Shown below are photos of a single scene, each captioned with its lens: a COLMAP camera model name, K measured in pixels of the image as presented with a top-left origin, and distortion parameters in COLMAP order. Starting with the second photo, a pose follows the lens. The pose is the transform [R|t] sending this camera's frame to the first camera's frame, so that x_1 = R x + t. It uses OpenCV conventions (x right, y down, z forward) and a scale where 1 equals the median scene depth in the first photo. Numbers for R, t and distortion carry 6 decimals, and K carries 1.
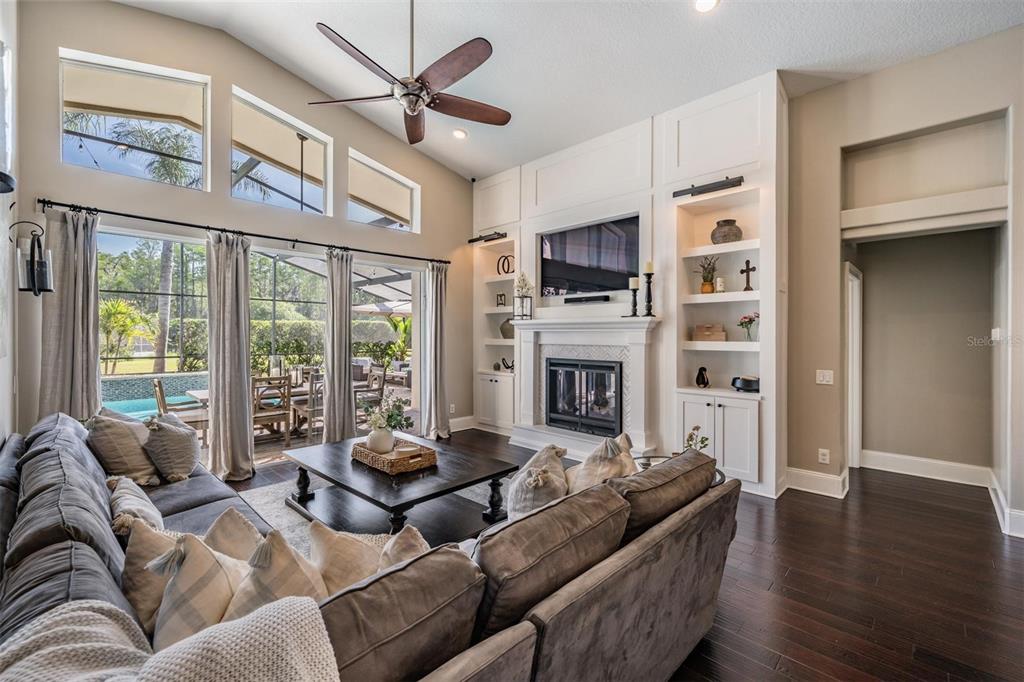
lens RADIAL K [[434.5, 0, 507.8], [0, 434.5, 336.3], [0, 0, 1]] dist [-0.002059, 0.000201]
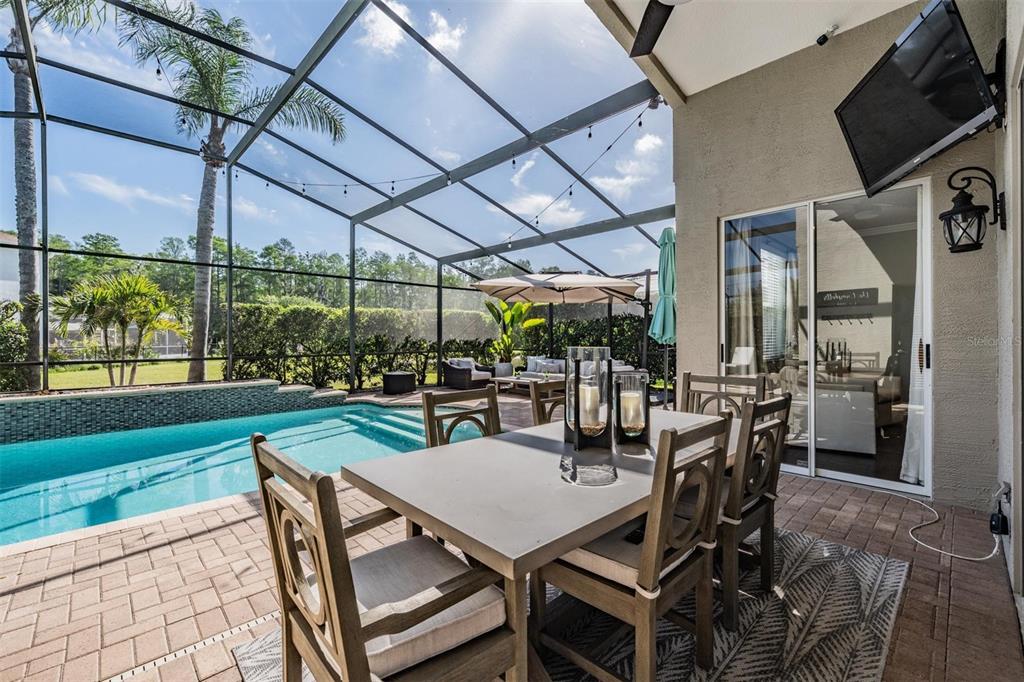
lens RADIAL K [[434.5, 0, 507.8], [0, 434.5, 336.3], [0, 0, 1]] dist [-0.002059, 0.000201]
pose [[0.999416, -0.006052, -0.033617, -0.269882], [0.005918, 0.999974, -0.004091, 0.016701], [0.033641, 0.003890, 0.999426, 0.310369]]
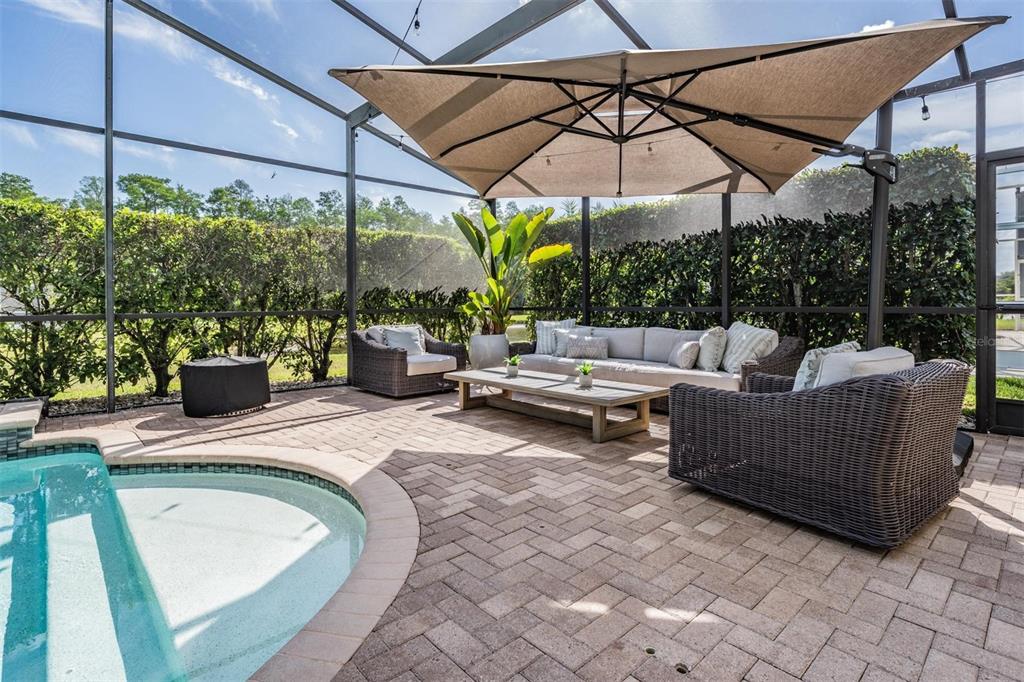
lens RADIAL K [[490.9, 0, 530.6], [0, 490.9, 306.8], [0, 0, 1]] dist [-0.000757, -0.000079]
pose [[0.999871, -0.008179, -0.013841, -0.259925], [0.008230, 0.999959, 0.003676, 0.036854], [0.013810, -0.003790, 0.999897, 0.698545]]
